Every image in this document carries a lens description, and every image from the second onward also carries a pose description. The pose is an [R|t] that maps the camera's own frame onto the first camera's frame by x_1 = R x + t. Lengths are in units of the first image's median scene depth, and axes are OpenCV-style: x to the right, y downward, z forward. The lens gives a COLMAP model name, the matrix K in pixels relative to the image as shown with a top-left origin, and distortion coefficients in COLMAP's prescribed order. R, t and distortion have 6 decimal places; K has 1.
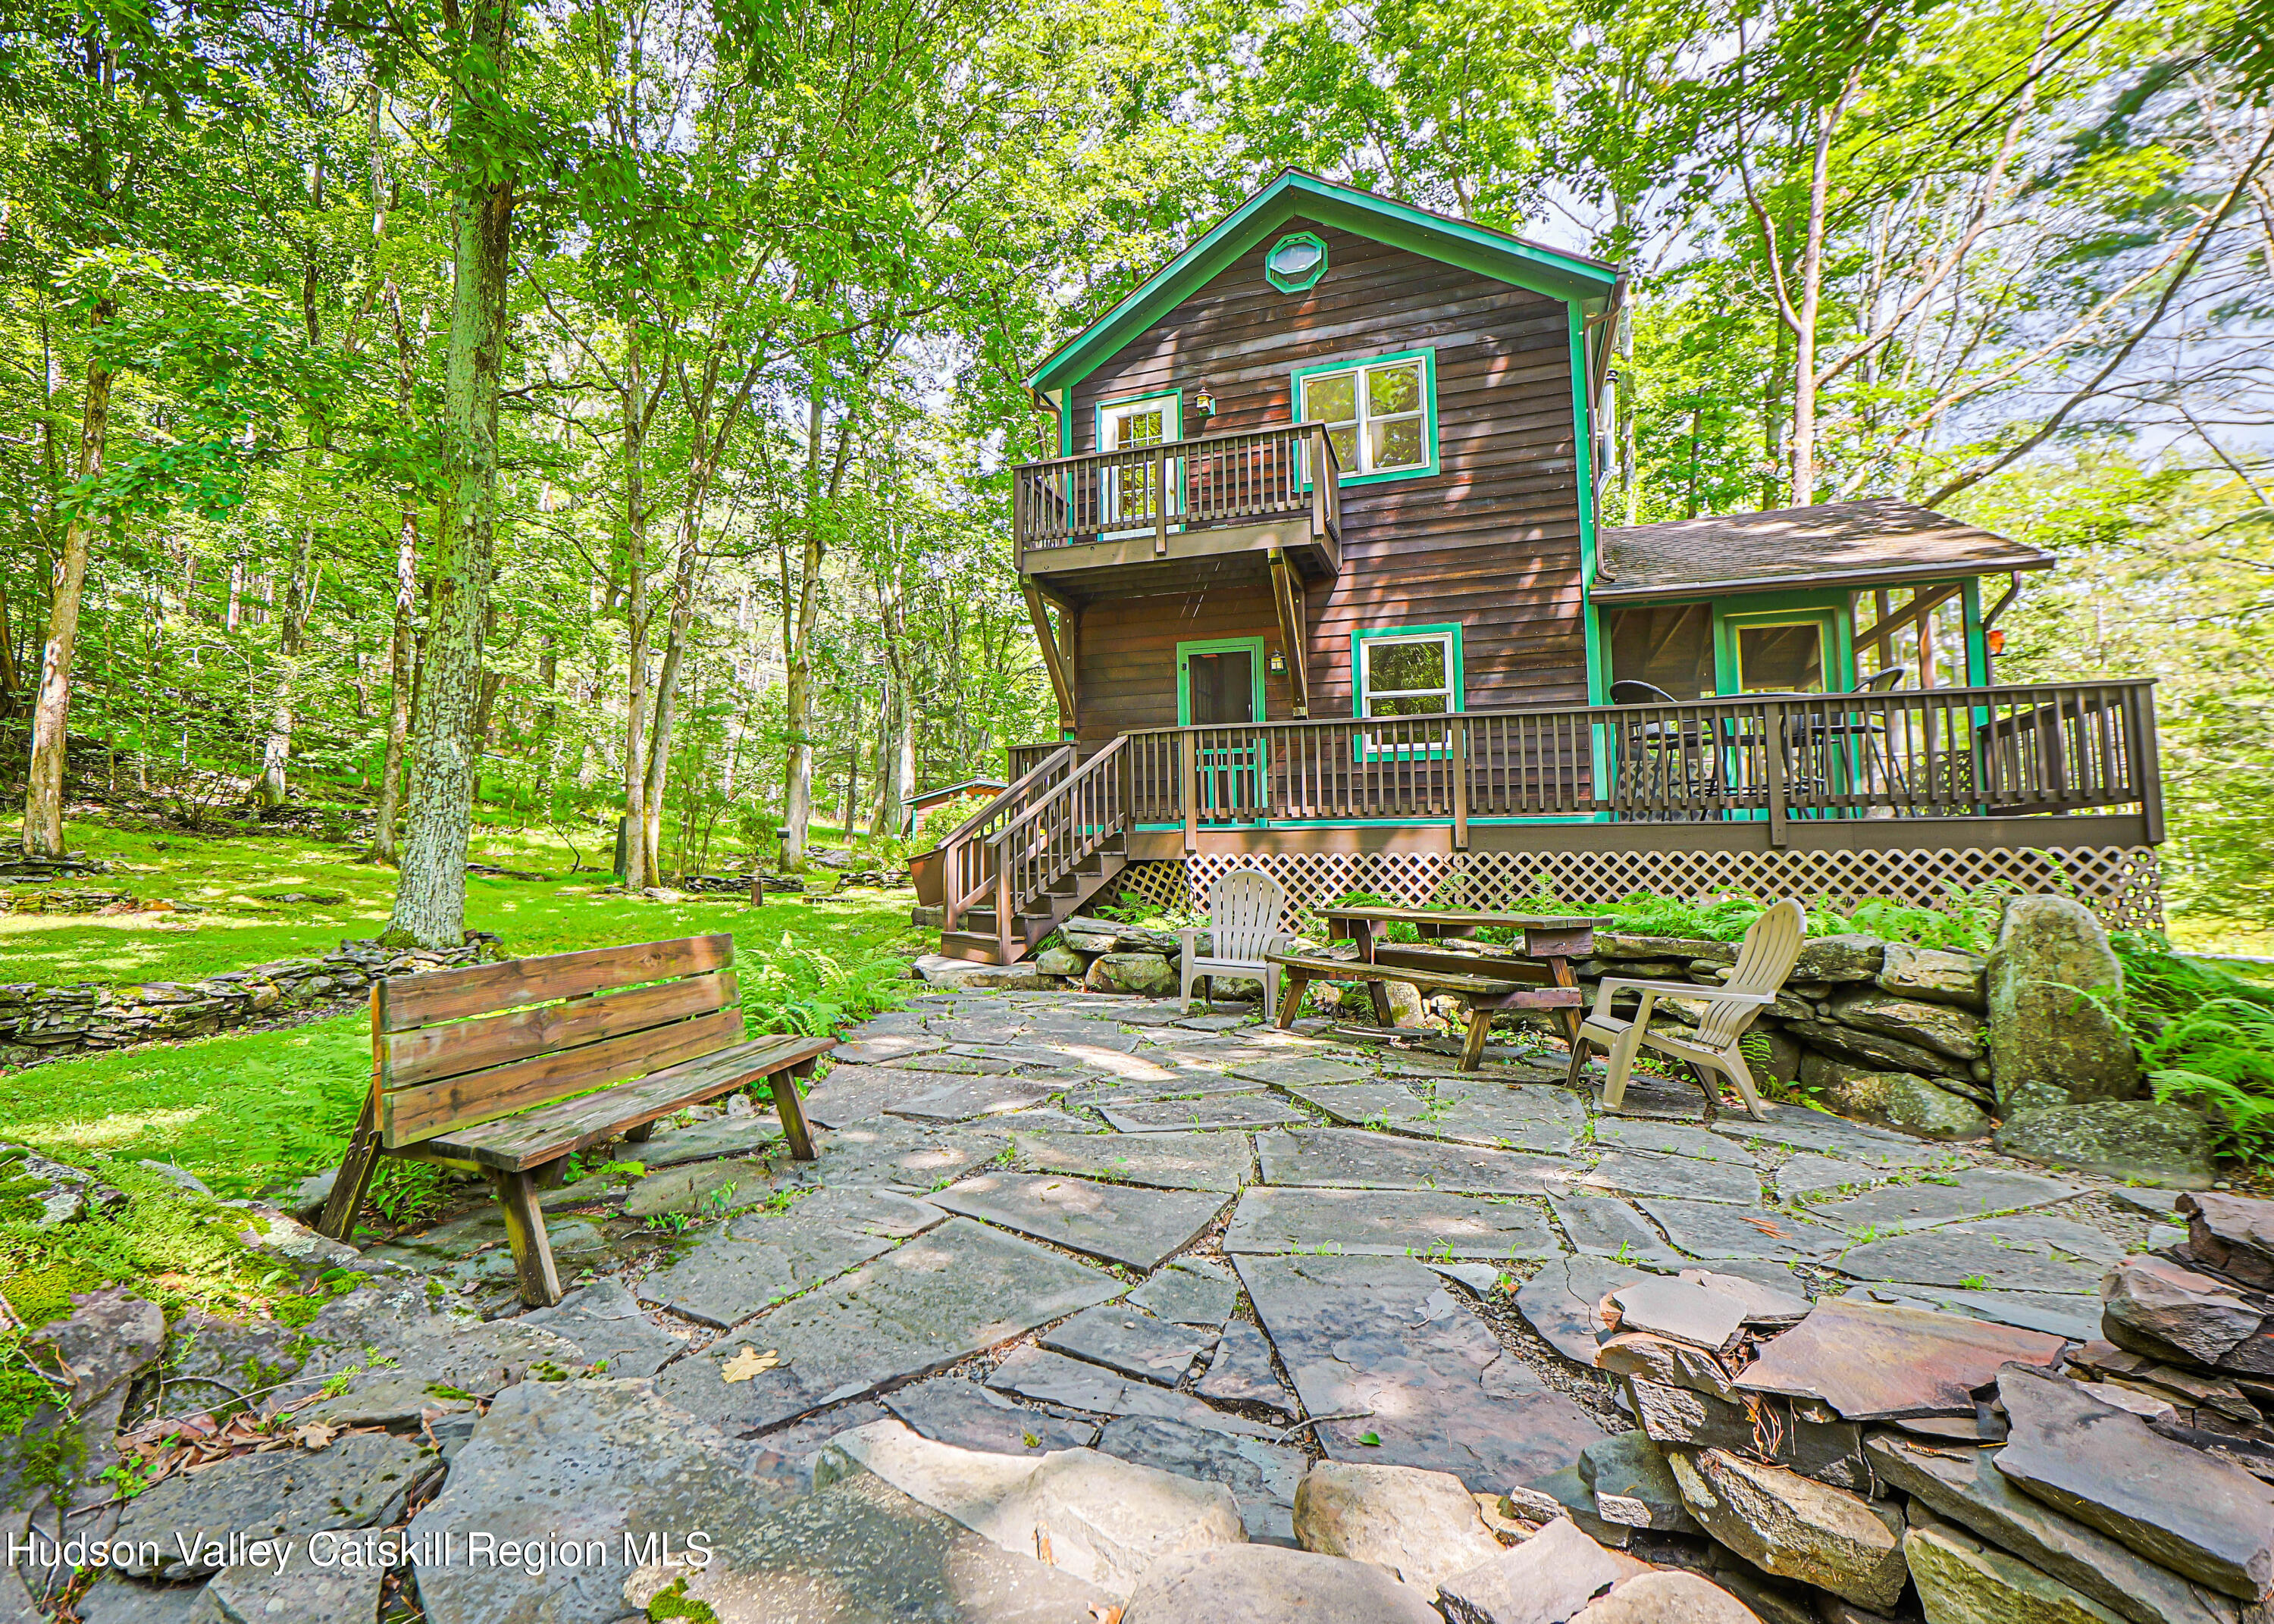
lens RADIAL K [[1064.6, 0, 1139.1], [0, 1064.6, 751.5], [0, 0, 1]] dist [-0.002508, -0.000298]
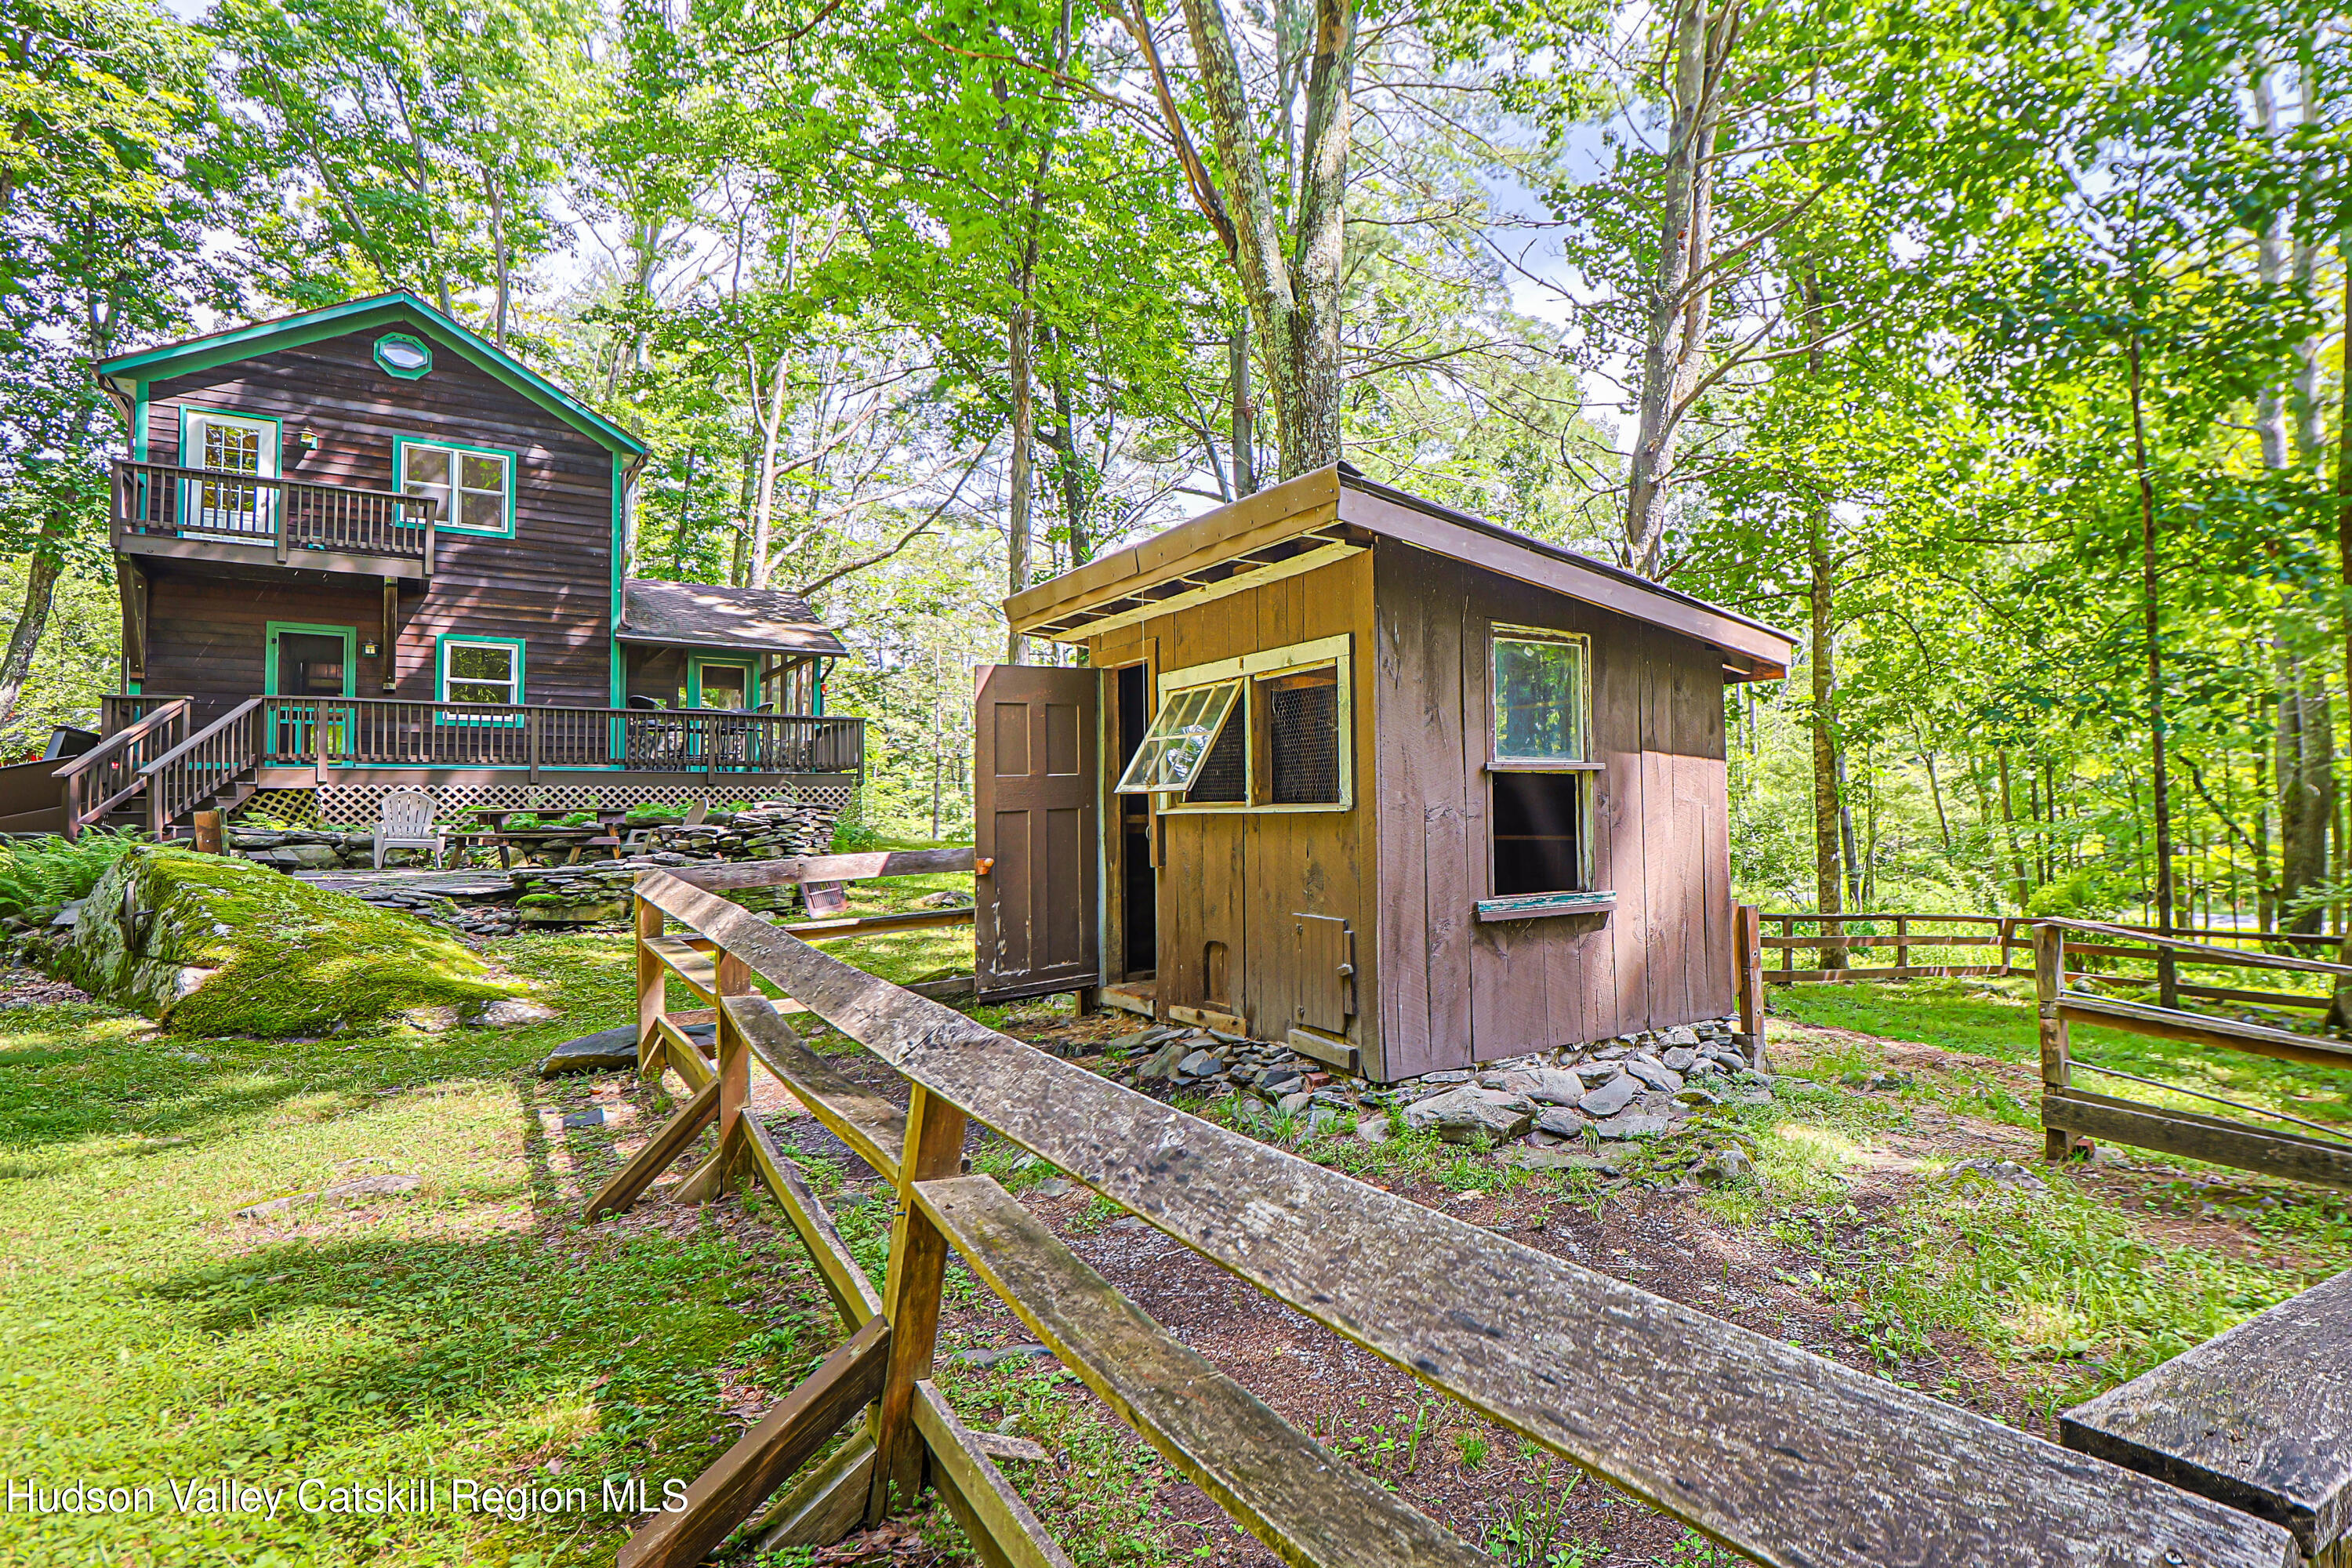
lens RADIAL K [[921.5, 0, 1176.0], [0, 921.5, 784.0], [0, 0, 1]] dist [-0.000453, -0.000054]
pose [[0.555261, 0.017799, 0.831486, -0.341880], [-0.076543, 0.996621, 0.029782, -0.030842], [-0.828146, -0.080181, 0.554747, -0.655339]]
